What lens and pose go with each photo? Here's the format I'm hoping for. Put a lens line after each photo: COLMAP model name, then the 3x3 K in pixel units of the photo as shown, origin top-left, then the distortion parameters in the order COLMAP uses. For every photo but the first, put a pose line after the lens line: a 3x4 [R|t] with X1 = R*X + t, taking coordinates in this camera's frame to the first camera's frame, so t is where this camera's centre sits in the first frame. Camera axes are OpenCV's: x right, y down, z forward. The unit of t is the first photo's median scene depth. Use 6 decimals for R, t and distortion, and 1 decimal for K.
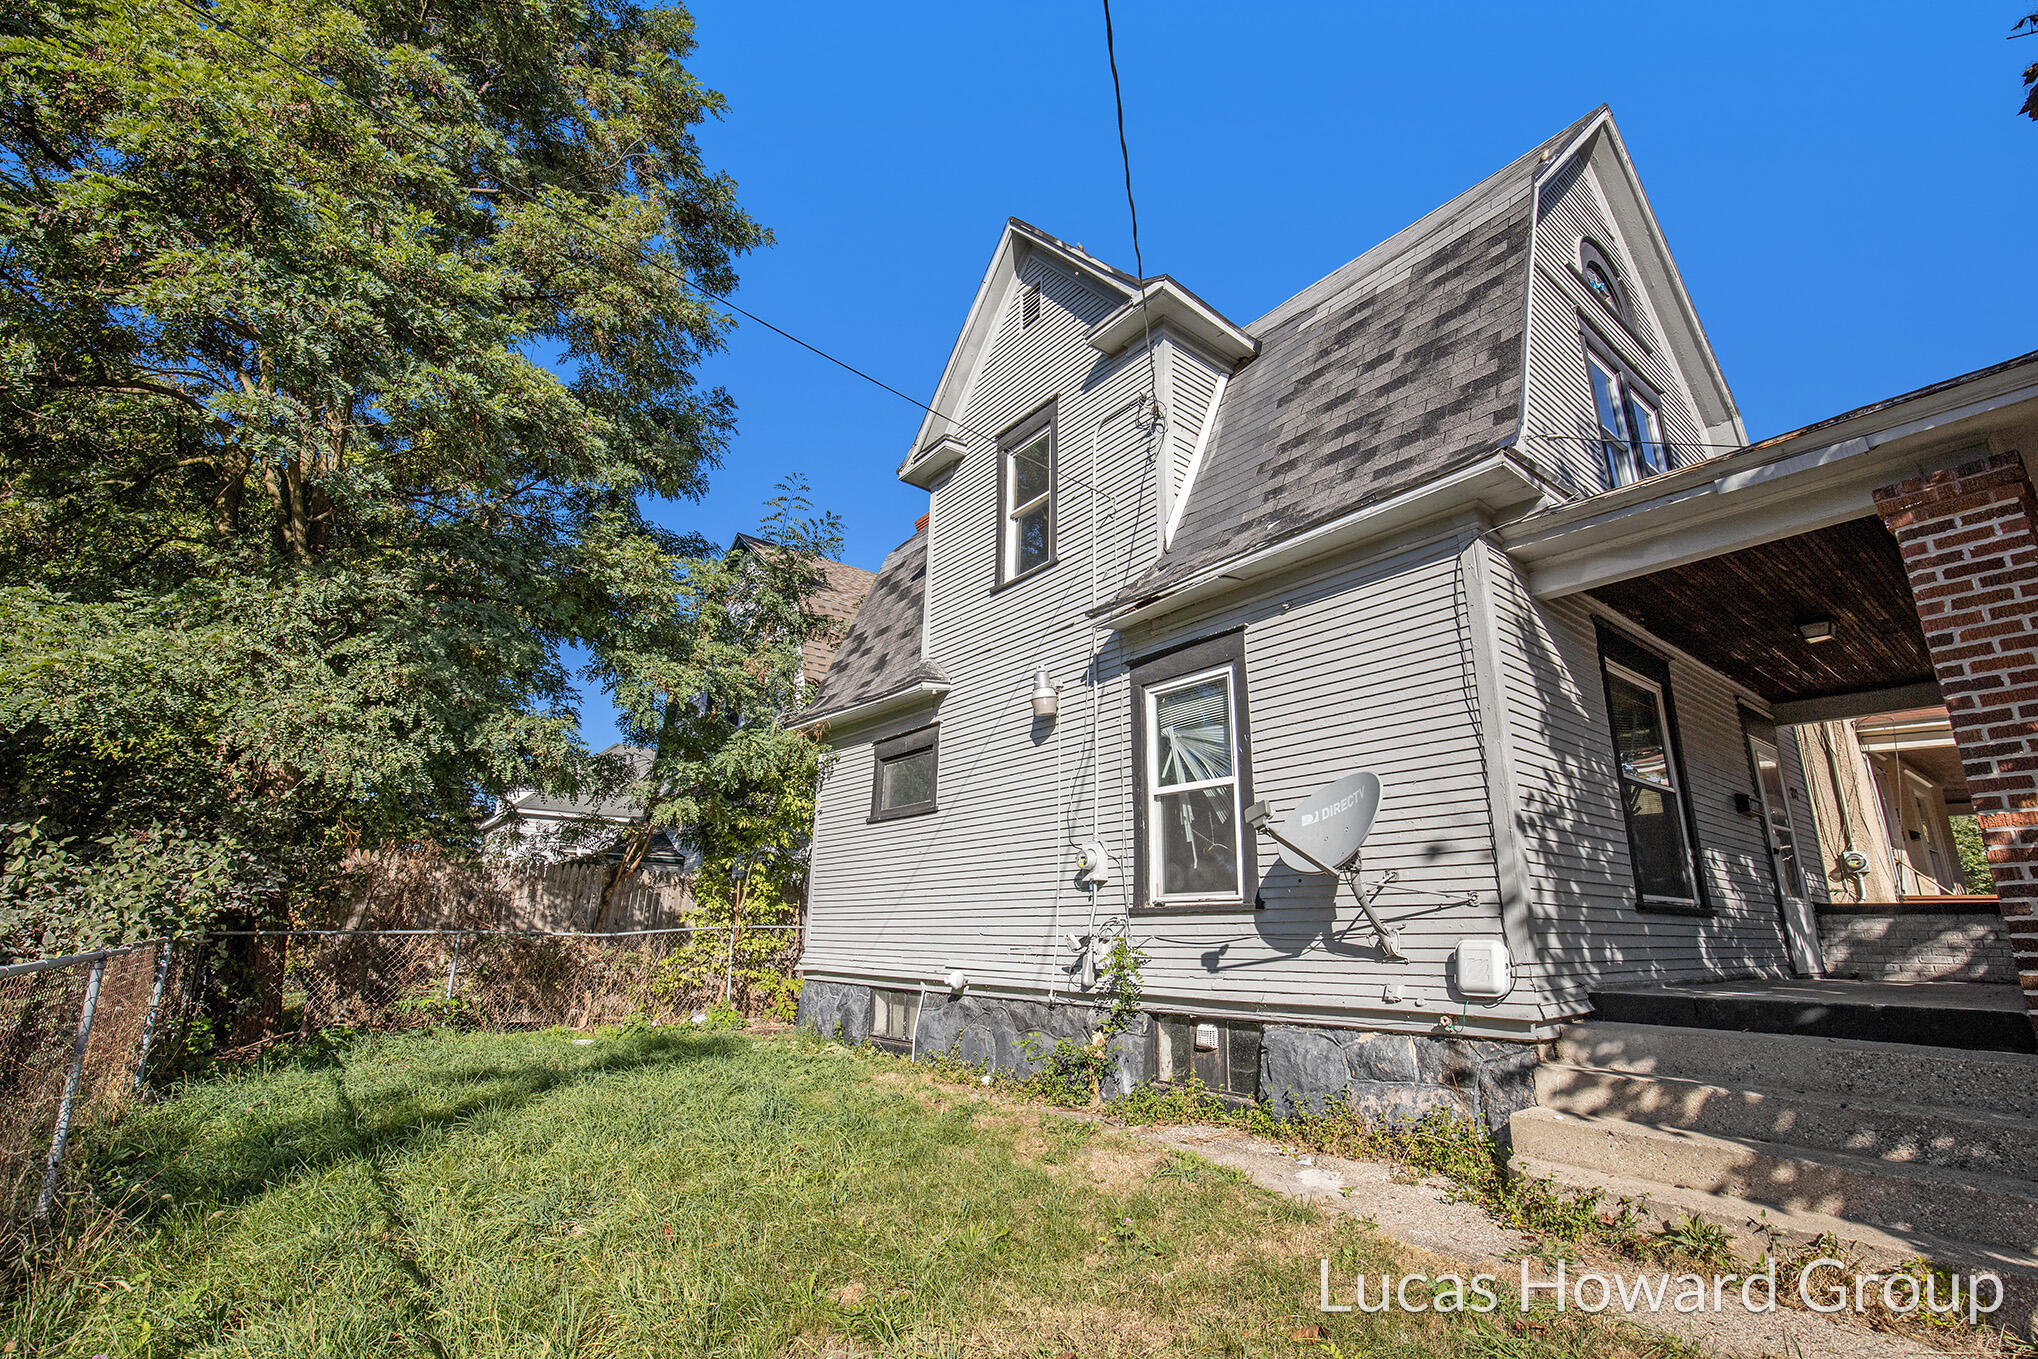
lens RADIAL K [[958.2, 0, 1018.1], [0, 958.2, 661.1], [0, 0, 1]] dist [-0.001455, 0.001562]
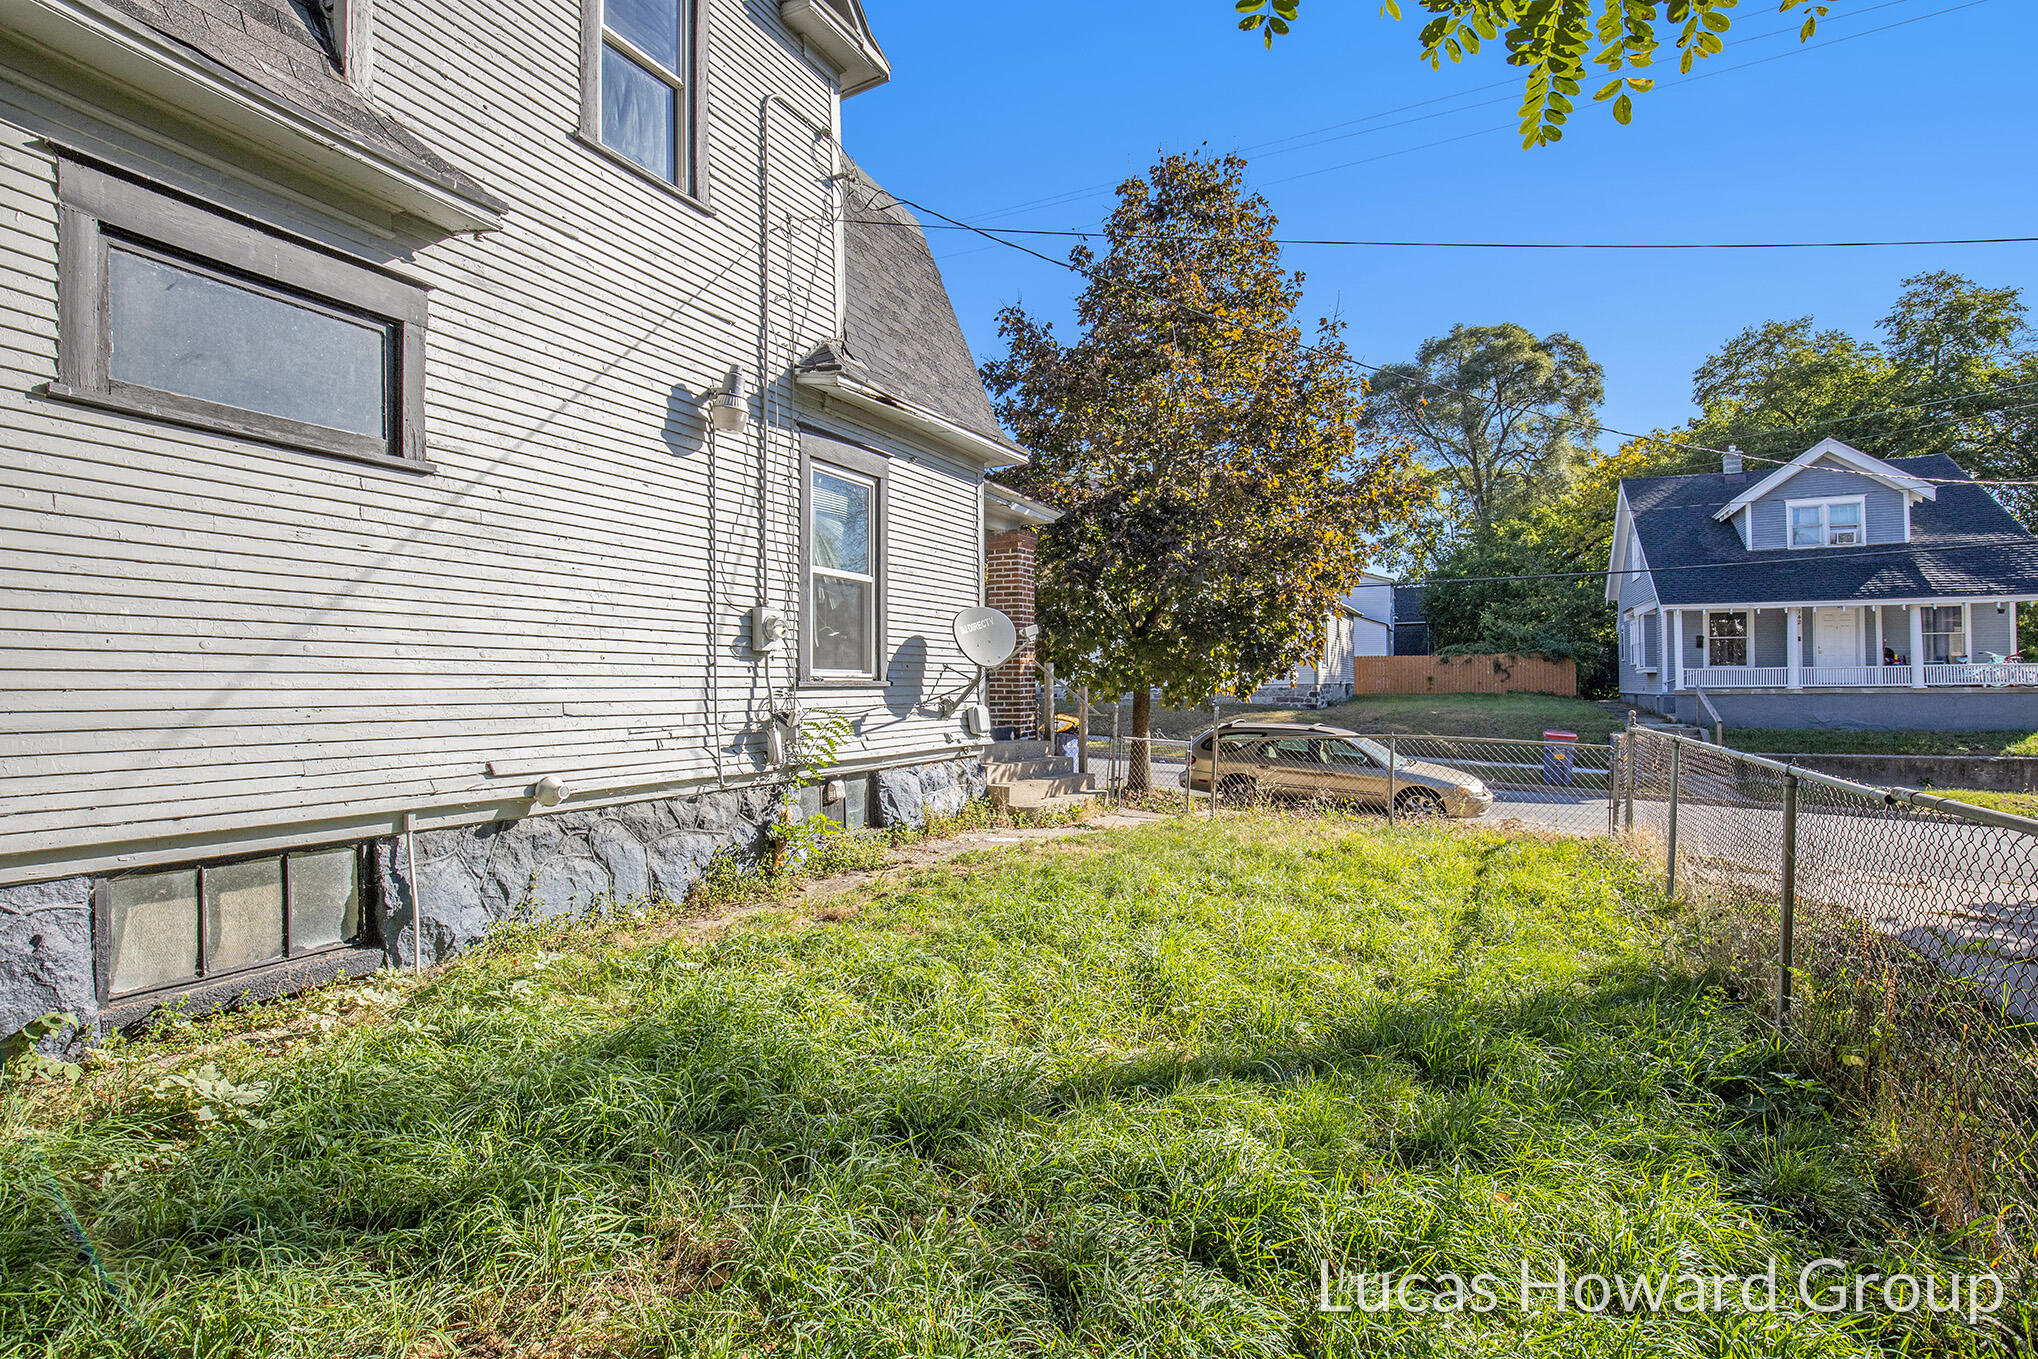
lens RADIAL K [[958.2, 0, 1018.1], [0, 958.2, 661.1], [0, 0, 1]] dist [-0.001455, 0.001562]
pose [[-0.433233, 0.014580, 0.901164, -0.895268], [-0.255977, 0.956704, -0.138538, 0.329115], [-0.864167, -0.290696, -0.410744, 1.265679]]
